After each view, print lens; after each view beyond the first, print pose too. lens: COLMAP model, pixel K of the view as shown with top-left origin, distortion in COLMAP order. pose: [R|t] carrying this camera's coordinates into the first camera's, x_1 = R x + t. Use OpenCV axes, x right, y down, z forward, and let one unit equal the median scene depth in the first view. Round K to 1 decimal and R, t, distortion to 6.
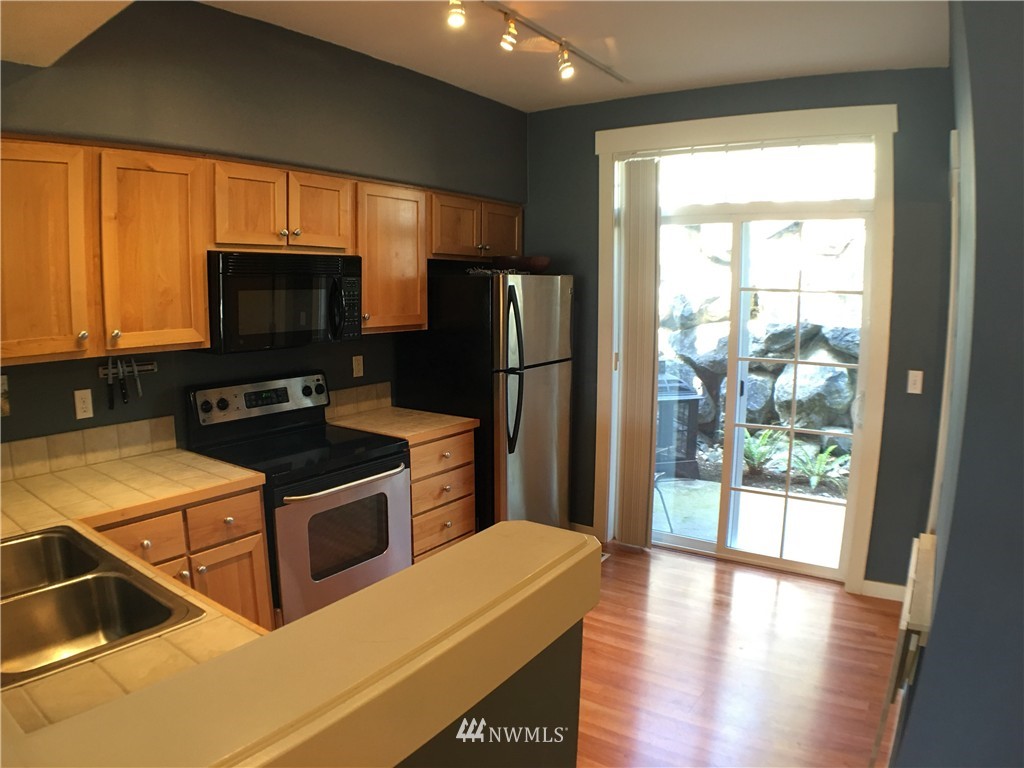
lens RADIAL K [[673.7, 0, 512.0], [0, 673.7, 384.0], [0, 0, 1]] dist [-0.175256, 0.000675]
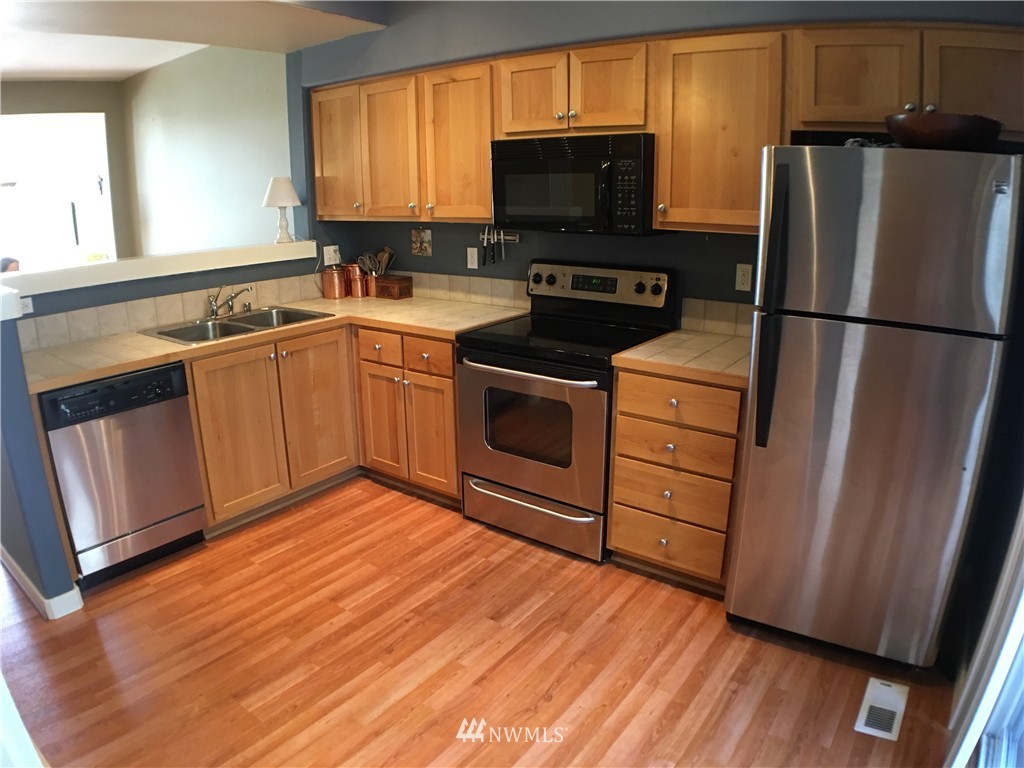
lens RADIAL K [[673.7, 0, 512.0], [0, 673.7, 384.0], [0, 0, 1]] dist [-0.175256, 0.000675]
pose [[-0.028882, 0.271160, -0.962101, 0.740443], [-0.136452, 0.952423, 0.272528, -0.107668], [0.990226, 0.139152, 0.009492, 1.006575]]
